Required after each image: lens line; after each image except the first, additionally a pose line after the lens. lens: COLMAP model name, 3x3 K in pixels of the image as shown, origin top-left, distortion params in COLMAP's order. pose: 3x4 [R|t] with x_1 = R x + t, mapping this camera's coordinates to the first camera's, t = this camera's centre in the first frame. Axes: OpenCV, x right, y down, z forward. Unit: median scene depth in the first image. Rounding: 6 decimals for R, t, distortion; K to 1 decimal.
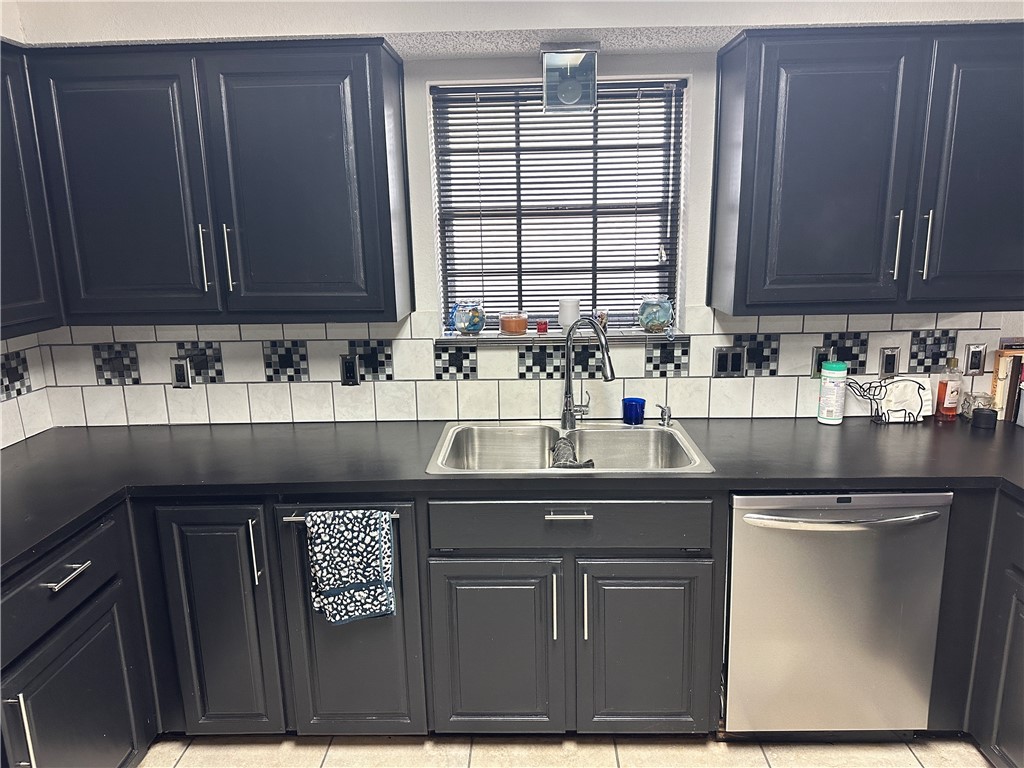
lens RADIAL K [[715.4, 0, 511.3], [0, 715.4, 387.5], [0, 0, 1]] dist [0.101315, -0.144816]
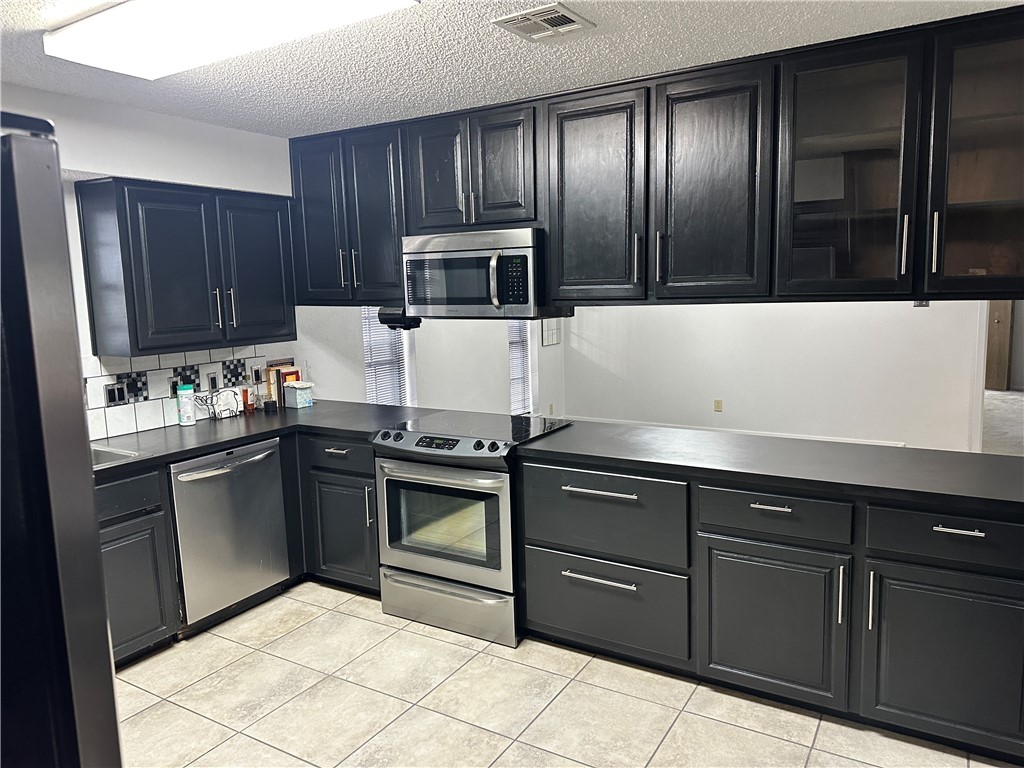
lens RADIAL K [[715.4, 0, 511.3], [0, 715.4, 387.5], [0, 0, 1]] dist [0.101315, -0.144816]
pose [[0.502796, -0.118742, 0.856210, -0.518333], [0.212528, 0.977096, 0.010703, 0.099155], [-0.837871, 0.176588, 0.516516, -0.373066]]
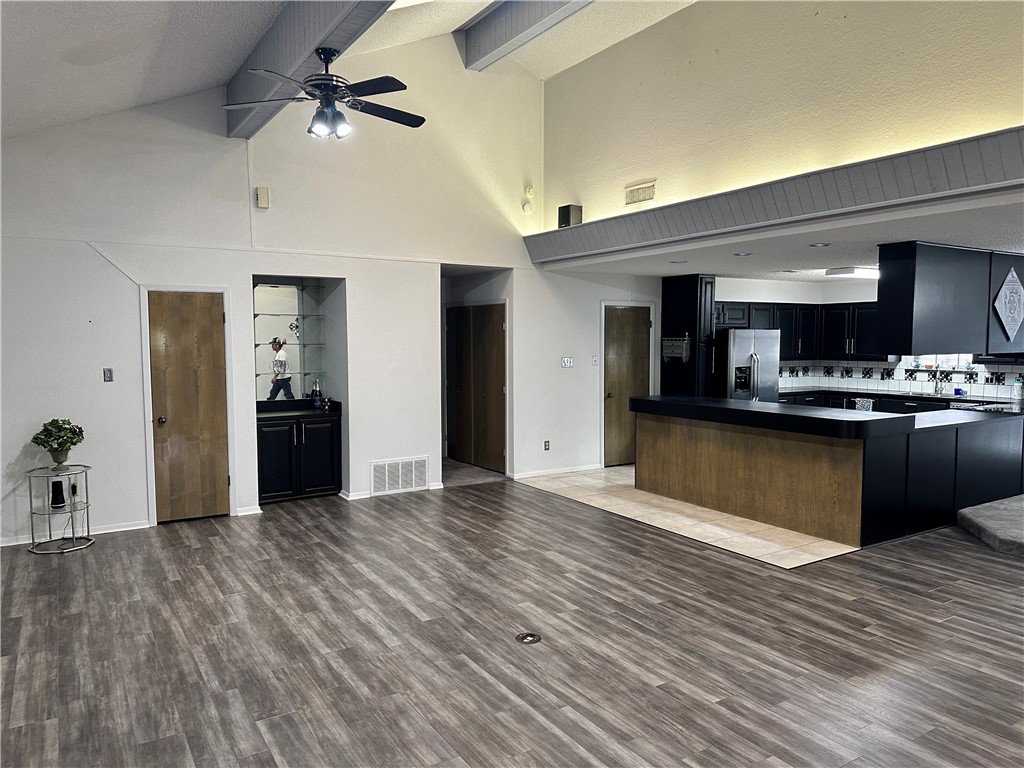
lens RADIAL K [[715.4, 0, 511.3], [0, 715.4, 387.5], [0, 0, 1]] dist [0.101315, -0.144816]
pose [[0.555475, 0.075038, -0.828140, 1.936064], [-0.194345, 0.980053, -0.041554, 0.595504], [0.808503, 0.184027, 0.558978, -2.830956]]
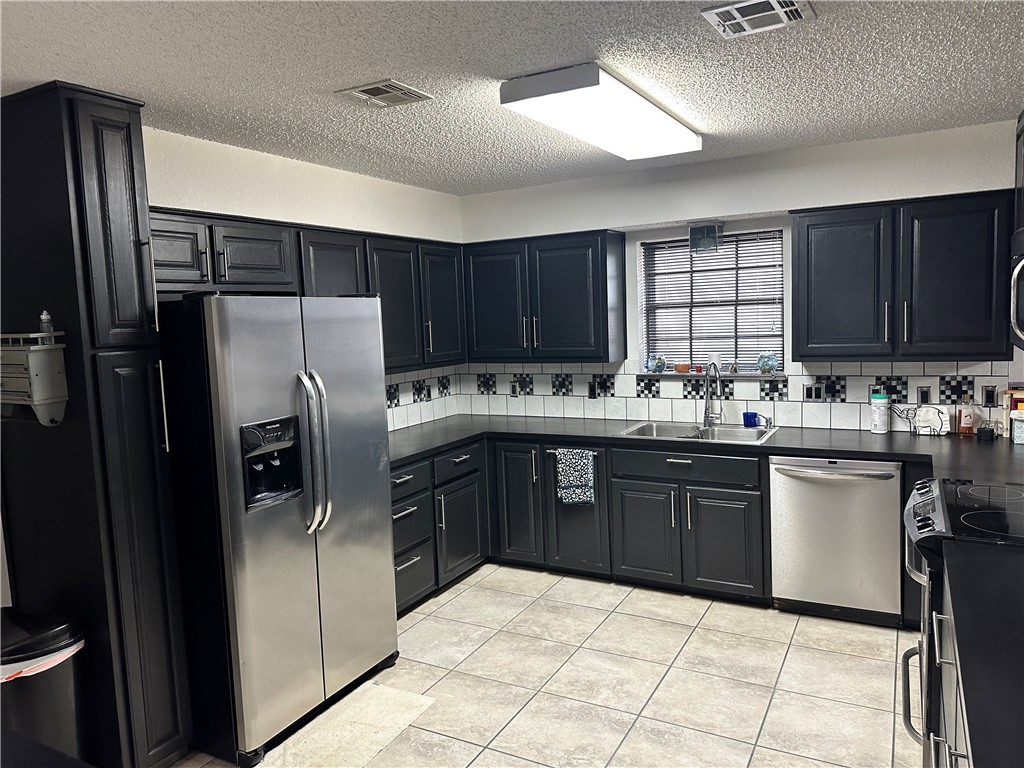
lens RADIAL K [[715.4, 0, 511.3], [0, 715.4, 387.5], [0, 0, 1]] dist [0.101315, -0.144816]
pose [[0.889072, 0.030208, -0.456769, 0.445279], [-0.078075, 0.993207, -0.086282, 0.148115], [0.451060, 0.112373, 0.885391, -0.760497]]
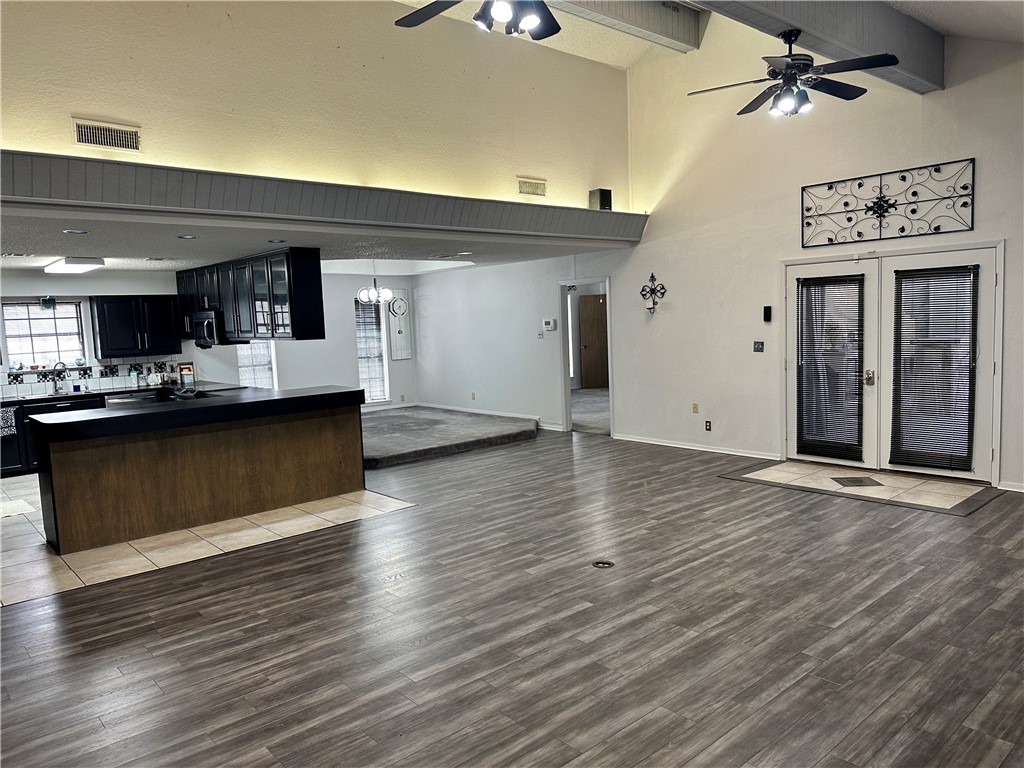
lens RADIAL K [[708.7, 0, 508.4], [0, 708.7, 384.8], [0, 0, 1]] dist [0.094434, -0.131386]
pose [[0.735868, -0.078639, 0.672543, -0.671475], [0.179520, 0.980348, -0.081794, 0.705740], [-0.652894, 0.180924, 0.735524, -3.107034]]
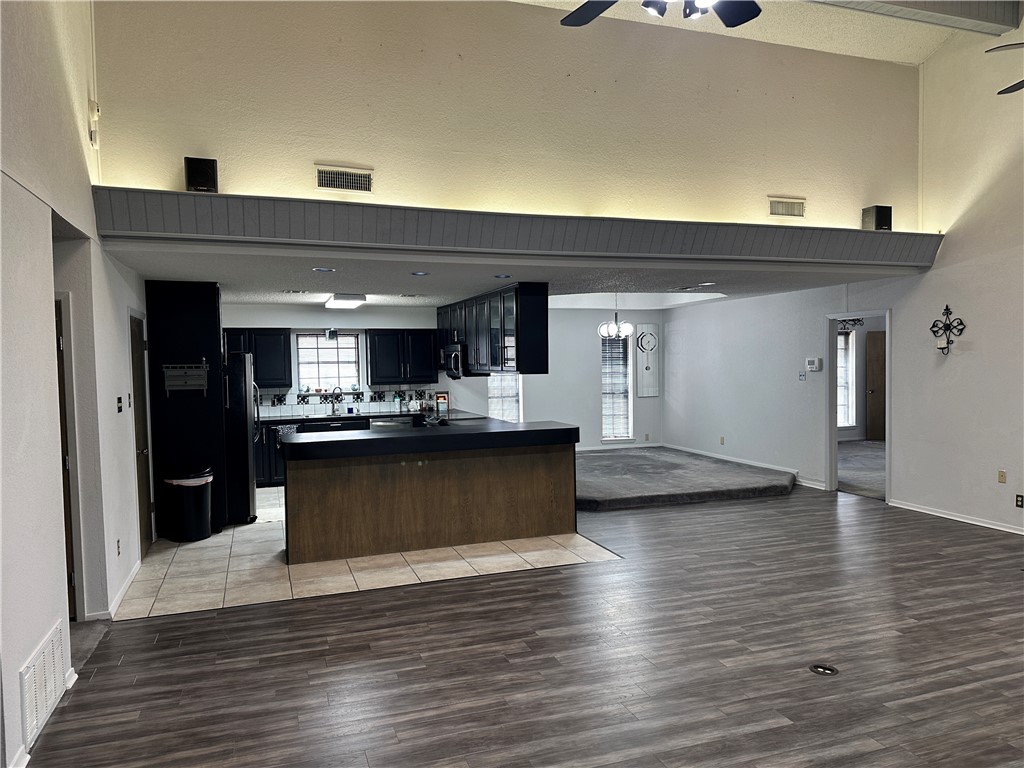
lens RADIAL K [[711.2, 0, 520.8], [0, 711.2, 389.2], [0, 0, 1]] dist [0.111166, -0.142339]
pose [[0.932007, -0.014614, 0.362145, -0.393984], [0.082788, 0.981355, -0.173460, 0.697805], [-0.352858, 0.191648, 0.915840, -3.075847]]
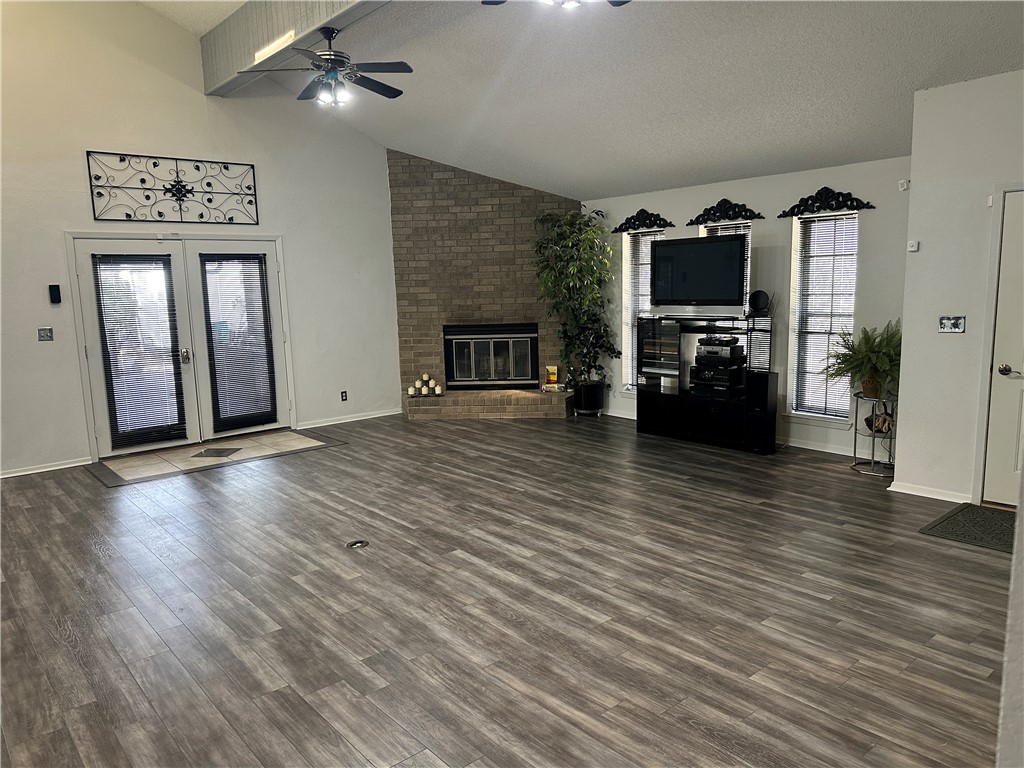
lens RADIAL K [[715.4, 0, 511.3], [0, 715.4, 387.5], [0, 0, 1]] dist [0.101315, -0.144816]
pose [[-0.667603, -0.074708, 0.740759, -0.794299], [0.204644, 0.938216, 0.279055, 0.291895], [-0.715840, 0.337890, -0.611068, -1.165751]]
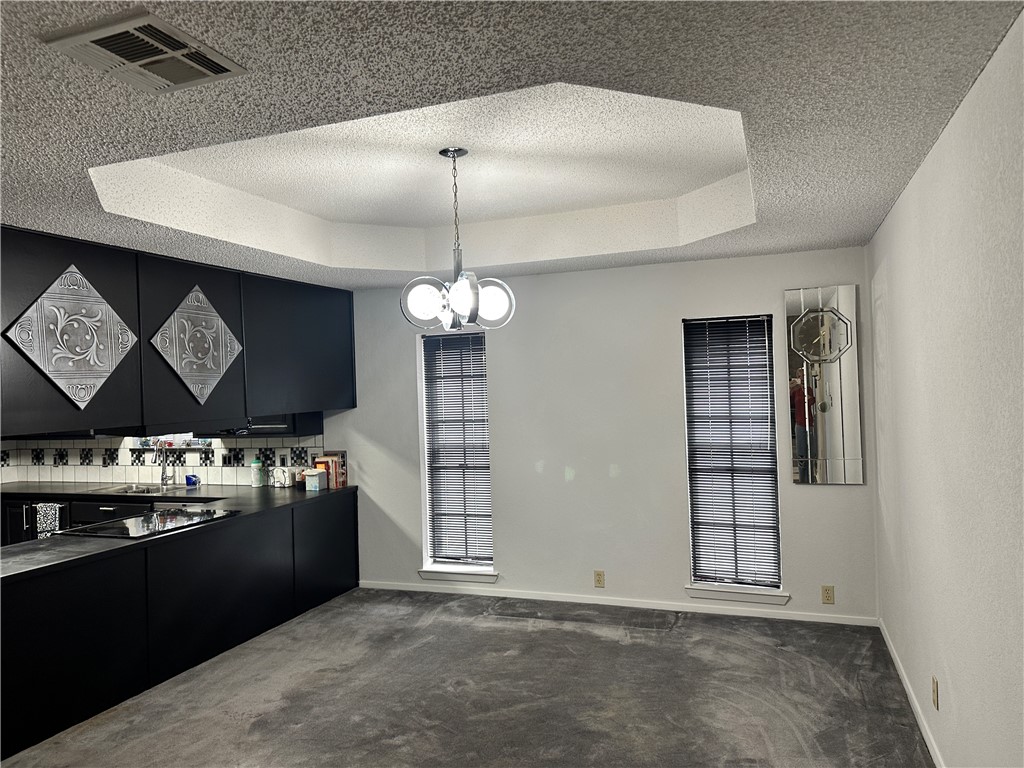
lens RADIAL K [[715.4, 0, 511.3], [0, 715.4, 387.5], [0, 0, 1]] dist [0.101315, -0.144816]
pose [[0.943746, -0.013600, -0.330392, 1.963063], [-0.054436, 0.979132, -0.195799, 0.145899], [0.326160, 0.202769, 0.923312, -0.929273]]
